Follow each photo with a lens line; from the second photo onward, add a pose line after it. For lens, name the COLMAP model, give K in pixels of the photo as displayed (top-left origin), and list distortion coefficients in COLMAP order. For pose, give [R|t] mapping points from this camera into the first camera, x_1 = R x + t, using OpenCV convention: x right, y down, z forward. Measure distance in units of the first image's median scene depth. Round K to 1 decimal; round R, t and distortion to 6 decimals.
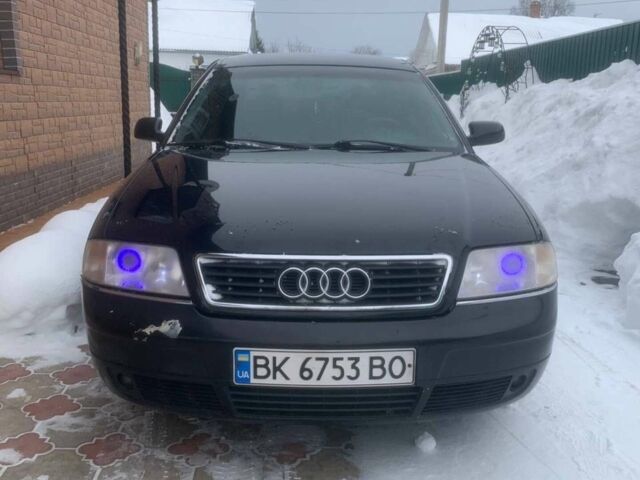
lens RADIAL K [[759.6, 0, 320.0], [0, 759.6, 240.0], [0, 0, 1]] dist [0.009641, -0.008675]
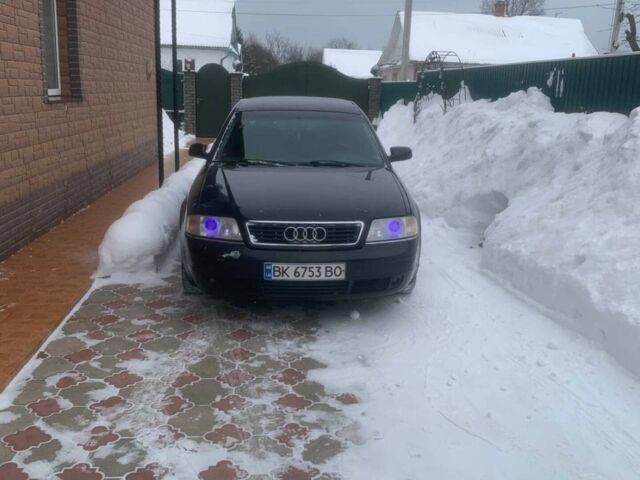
lens RADIAL K [[759.6, 0, 320.0], [0, 759.6, 240.0], [0, 0, 1]] dist [0.009641, -0.008675]
pose [[0.999538, -0.000177, 0.030406, -0.015169], [-0.000363, 0.999842, 0.017773, 0.029761], [-0.030405, -0.017776, 0.999380, -1.012041]]
